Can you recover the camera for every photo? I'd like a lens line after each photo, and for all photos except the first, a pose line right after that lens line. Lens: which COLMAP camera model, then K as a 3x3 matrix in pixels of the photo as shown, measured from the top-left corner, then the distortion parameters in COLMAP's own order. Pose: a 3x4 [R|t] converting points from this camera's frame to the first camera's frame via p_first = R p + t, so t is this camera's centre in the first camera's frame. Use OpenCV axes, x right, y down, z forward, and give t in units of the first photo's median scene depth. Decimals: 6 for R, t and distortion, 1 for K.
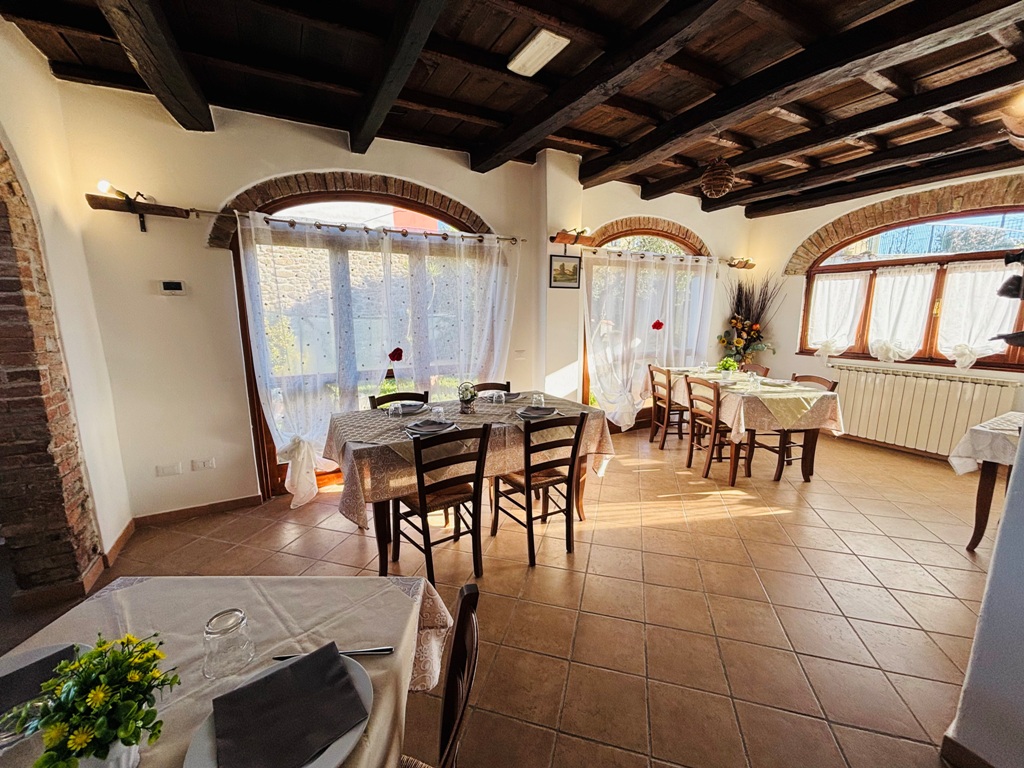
lens RADIAL K [[411.0, 0, 511.6], [0, 411.0, 384.9], [0, 0, 1]] dist [0.001053, -0.000162]
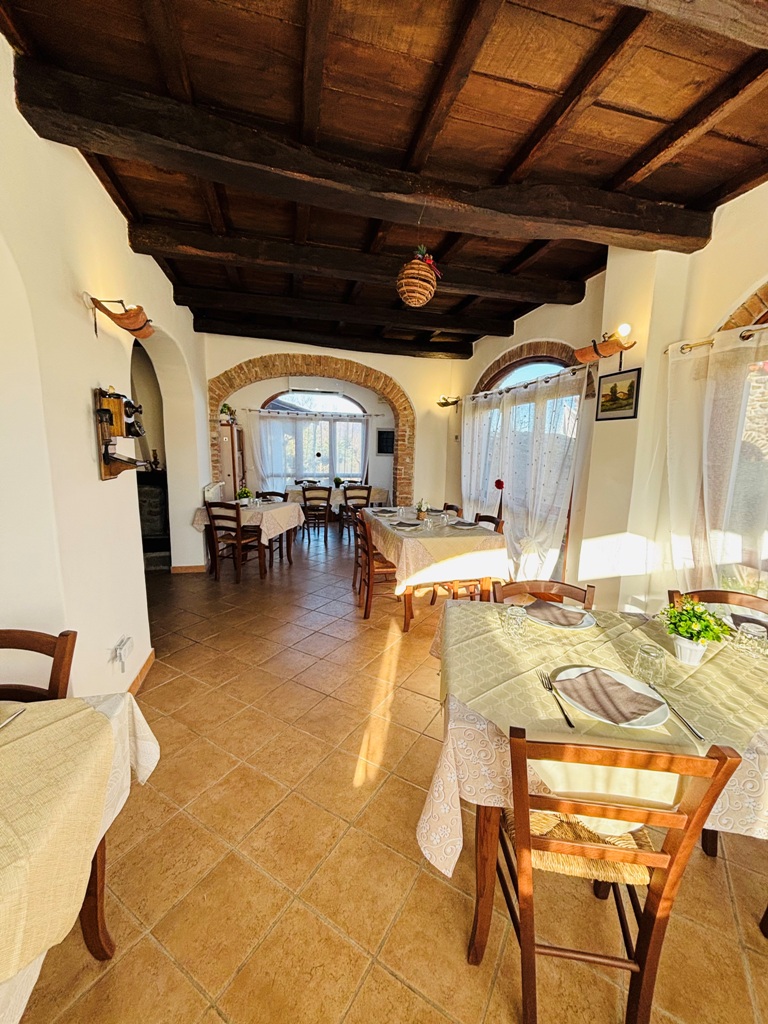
lens RADIAL K [[411.0, 0, 386.0], [0, 411.0, 513.9], [0, 0, 1]] dist [0.001053, -0.000162]
pose [[-0.259162, 0.150863, -0.953979, 1.092377], [-0.188848, 0.960745, 0.203236, -0.184640], [0.947191, 0.232828, -0.220499, 1.003629]]
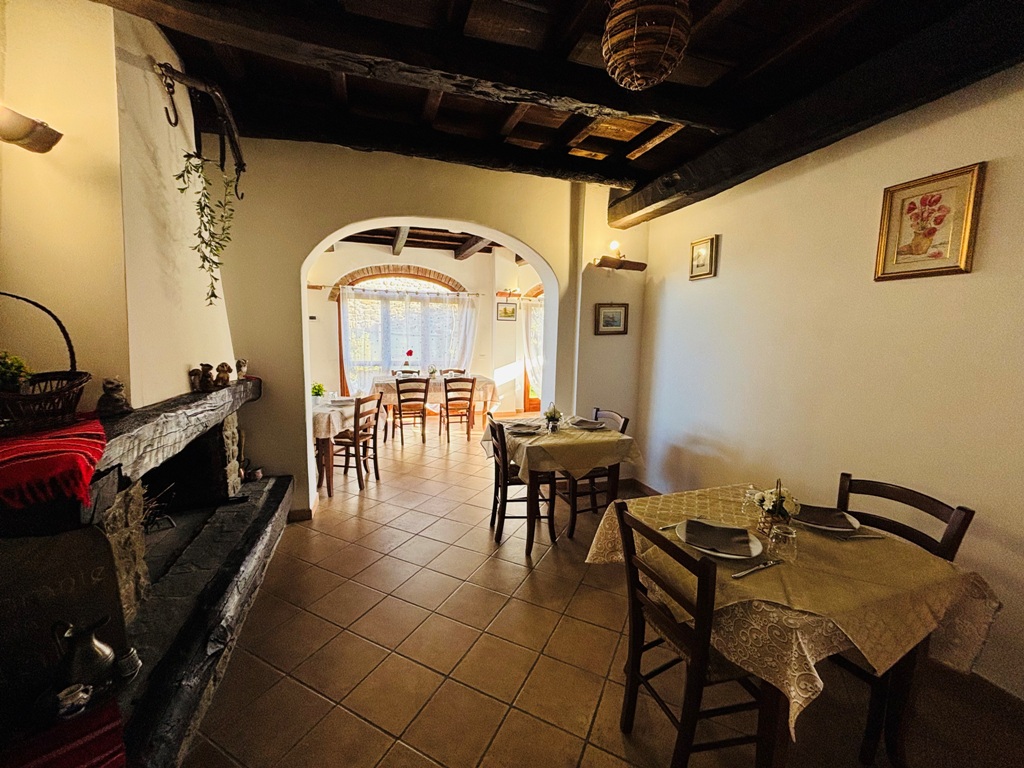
lens RADIAL K [[411.0, 0, 516.0], [0, 411.0, 384.9], [0, 0, 1]] dist [0.001053, -0.000162]
pose [[0.985777, 0.047848, -0.161102, 0.566708], [-0.055964, 0.997362, -0.046224, 0.145583], [0.158465, 0.054583, 0.985855, -0.881828]]
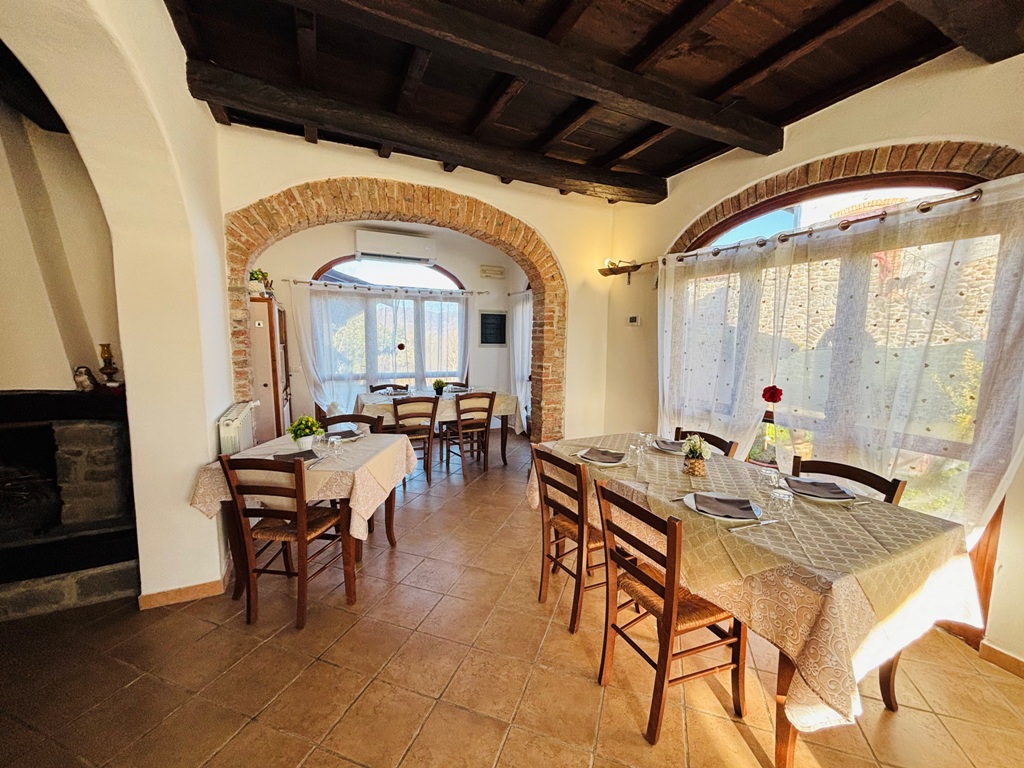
lens RADIAL K [[411.0, 0, 511.0], [0, 411.0, 381.4], [0, 0, 1]] dist [0.001053, -0.000162]
pose [[-0.058907, 0.109151, -0.992278, 0.528025], [-0.184896, 0.975613, 0.118294, -0.100371], [0.980991, 0.190436, -0.037289, 0.563230]]
